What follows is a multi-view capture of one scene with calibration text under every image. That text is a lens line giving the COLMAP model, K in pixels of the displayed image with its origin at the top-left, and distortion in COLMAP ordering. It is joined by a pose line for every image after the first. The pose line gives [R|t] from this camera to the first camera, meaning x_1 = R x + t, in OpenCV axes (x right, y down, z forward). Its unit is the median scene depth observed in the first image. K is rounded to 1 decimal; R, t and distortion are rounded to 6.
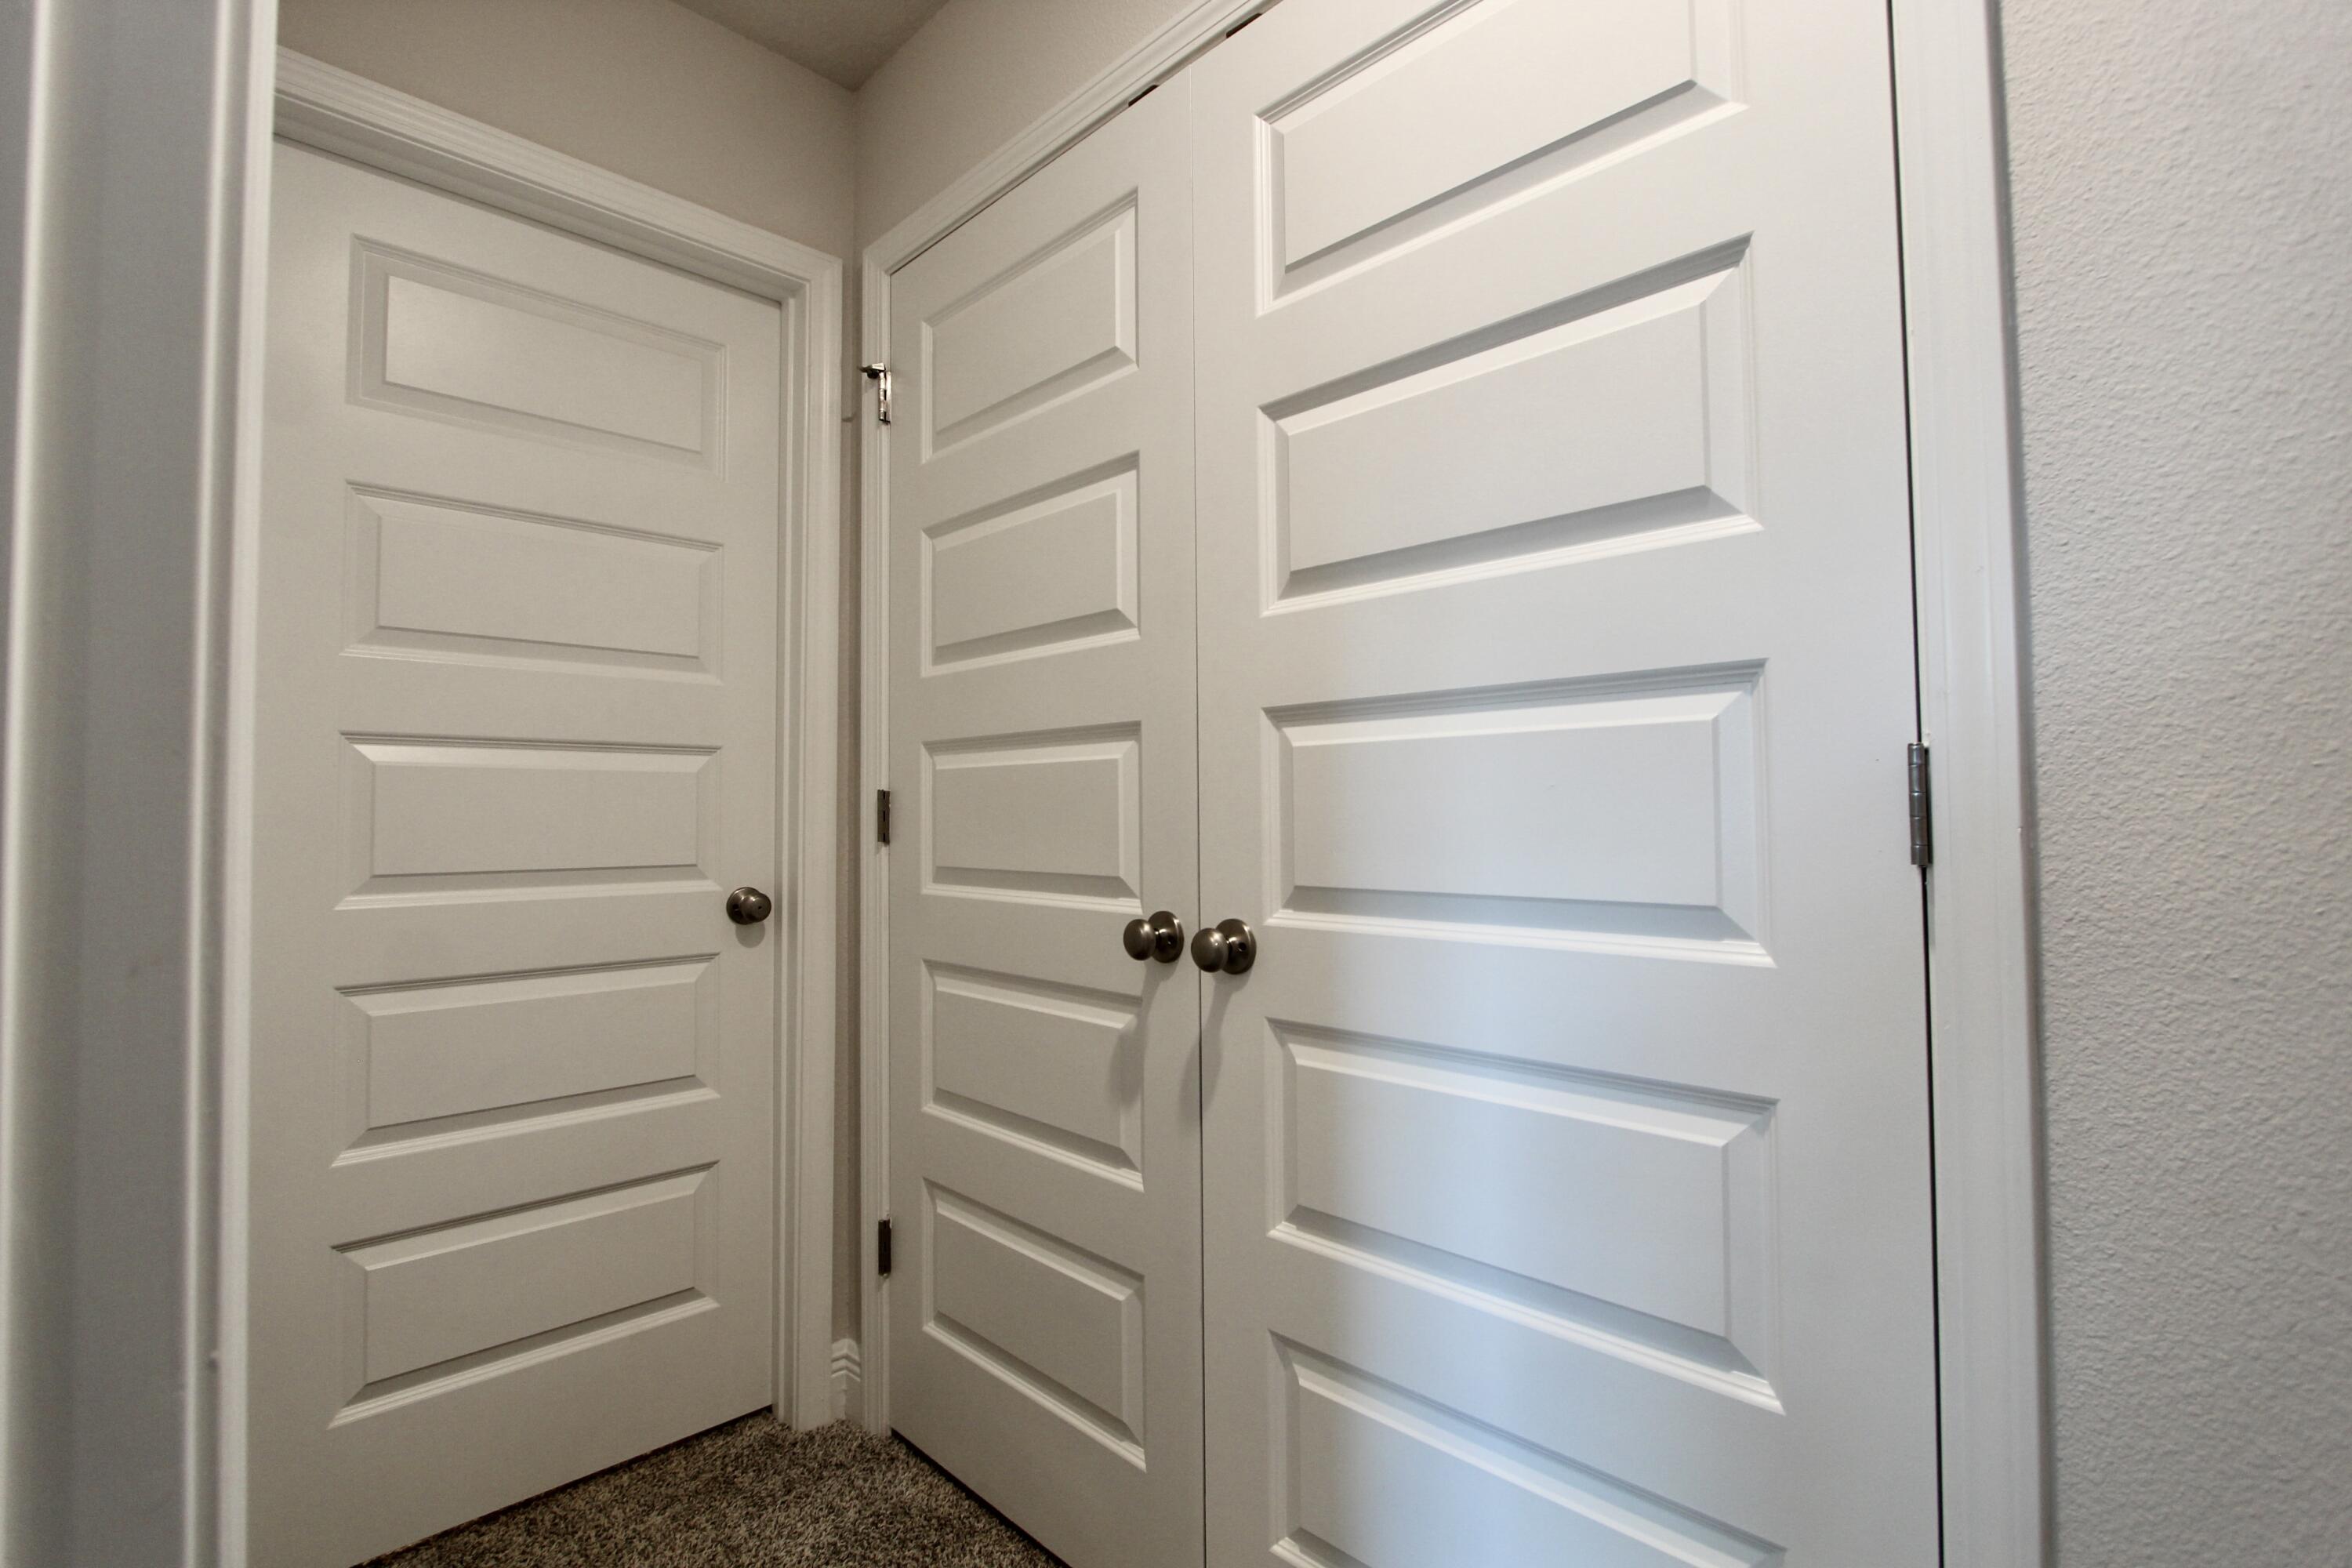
lens RADIAL K [[1086.4, 0, 1172.8], [0, 1086.4, 776.1], [0, 0, 1]] dist [-0.016200, 0.001264]
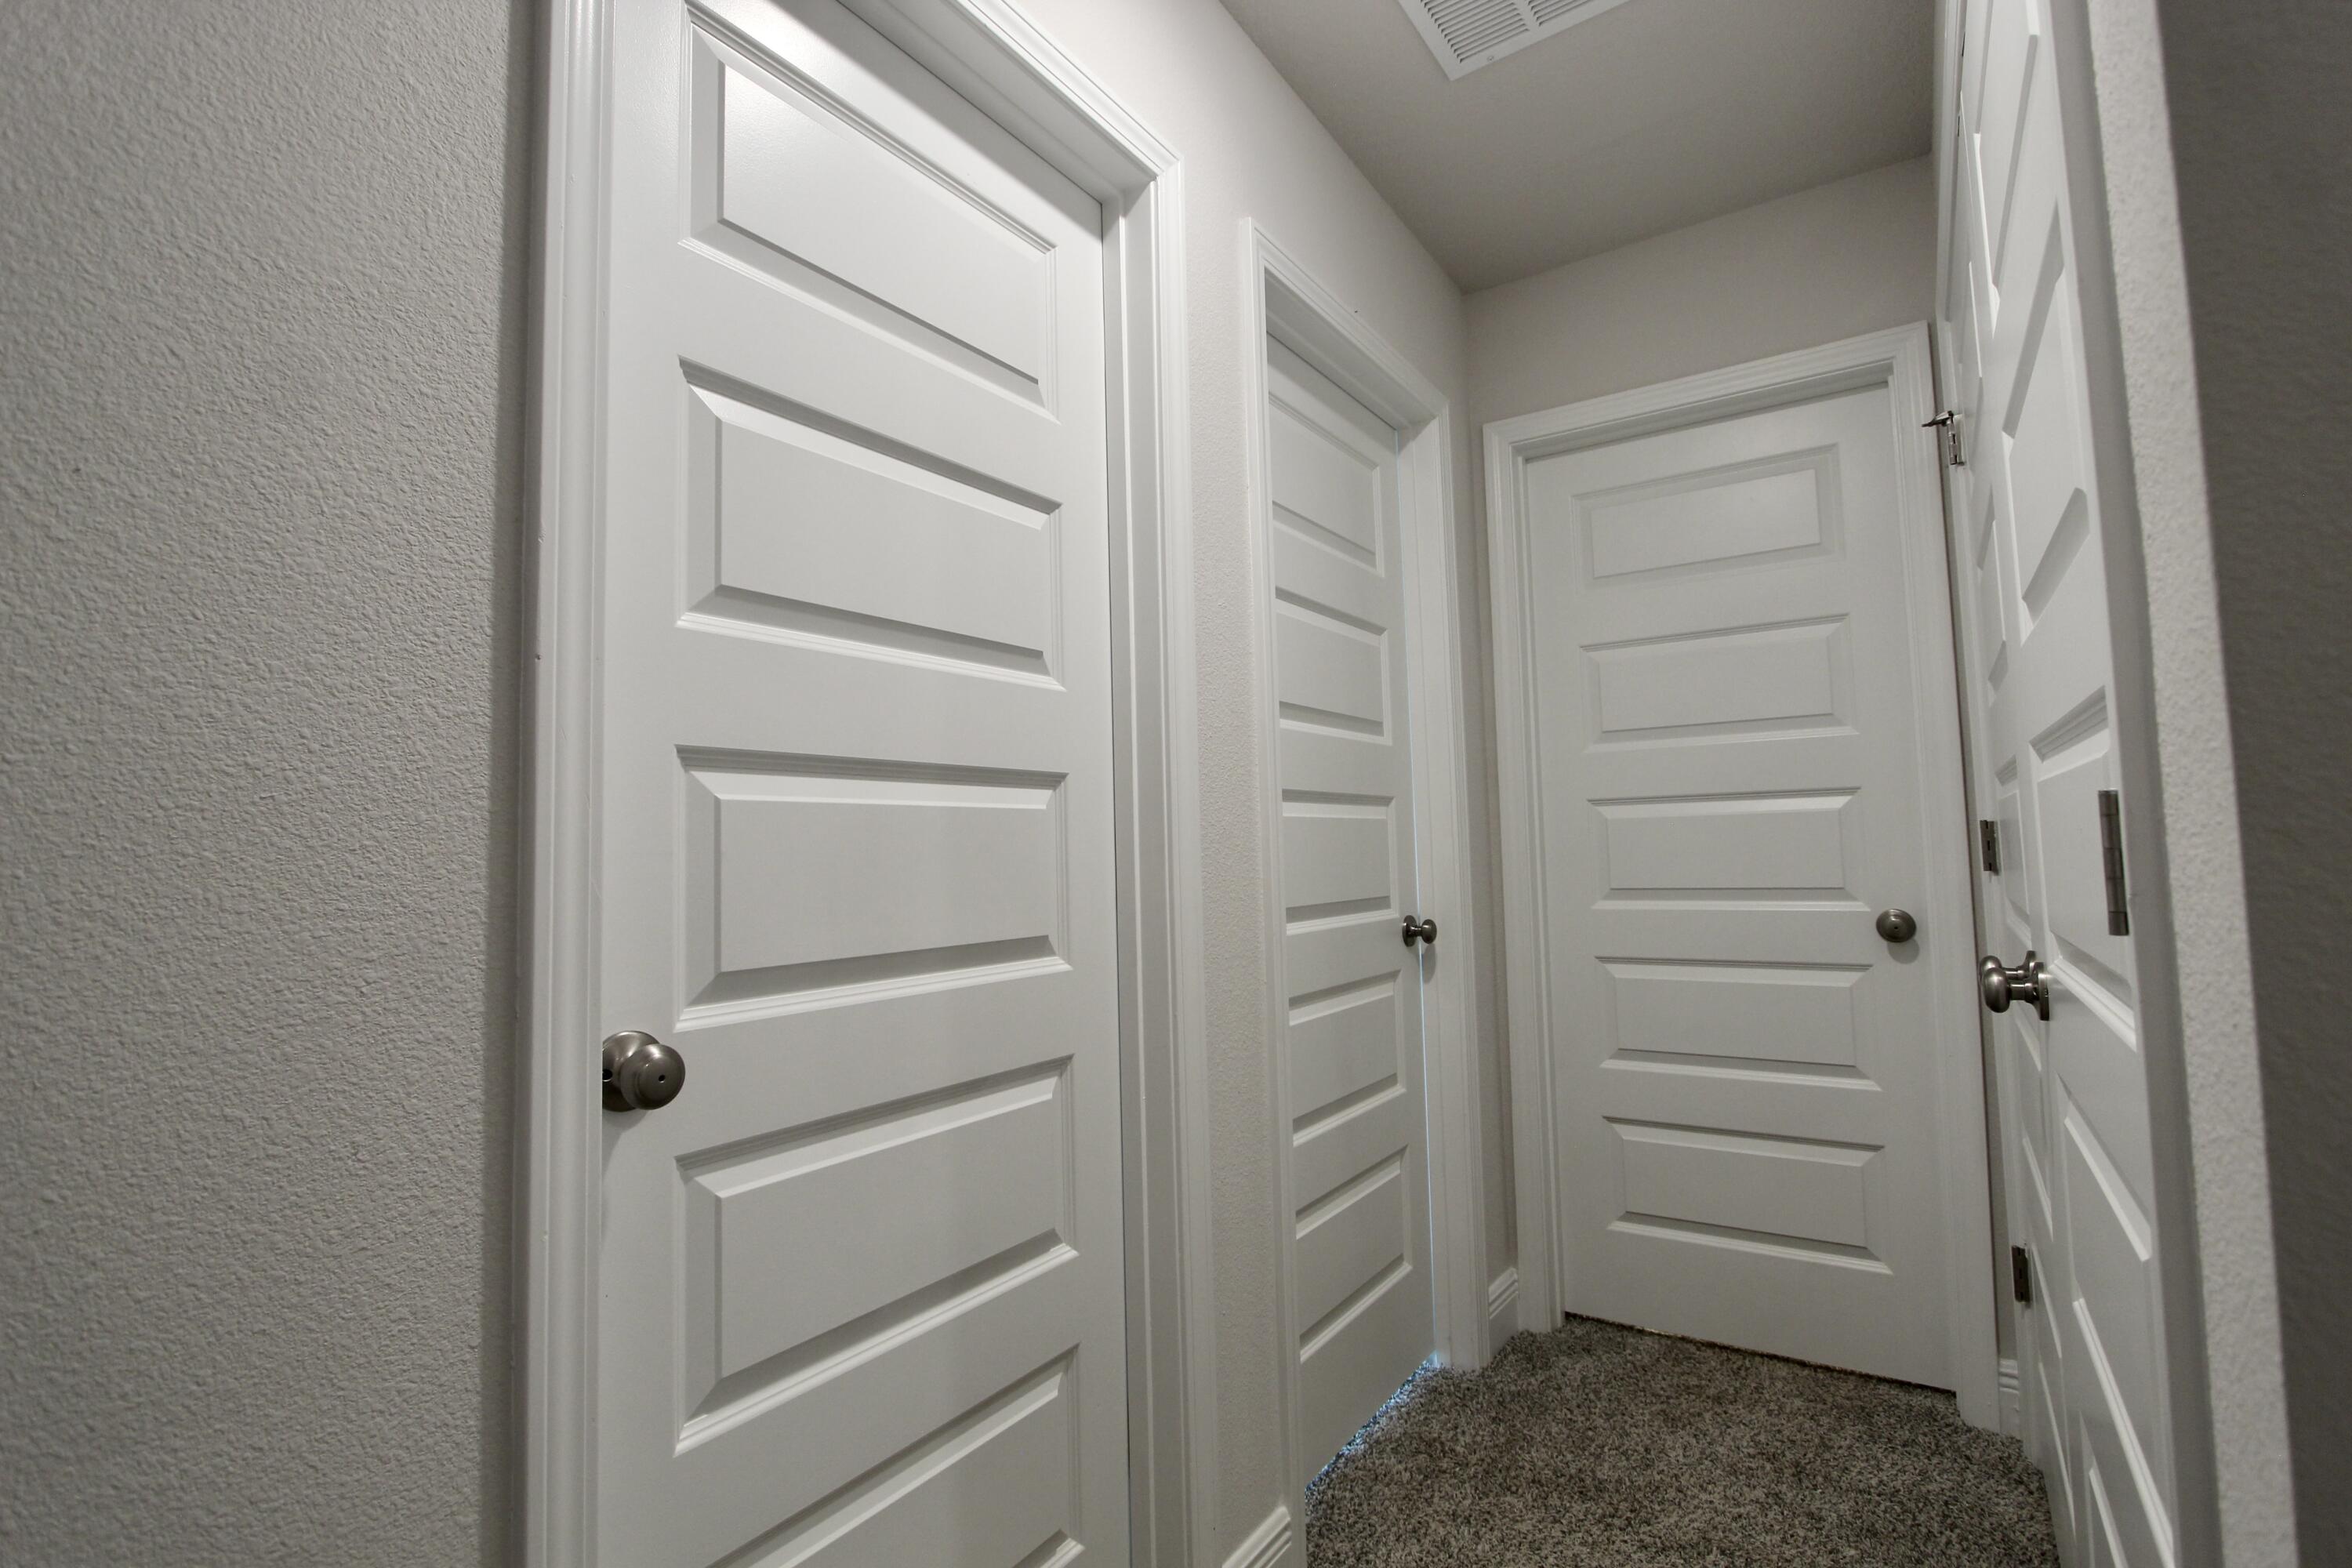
lens RADIAL K [[1086.4, 0, 1172.8], [0, 1086.4, 776.1], [0, 0, 1]] dist [-0.016200, 0.001264]
pose [[0.185040, -0.068292, -0.980355, 0.600281], [0.058977, 0.996556, -0.058289, -0.015111], [0.980960, -0.047032, 0.188430, 0.060220]]
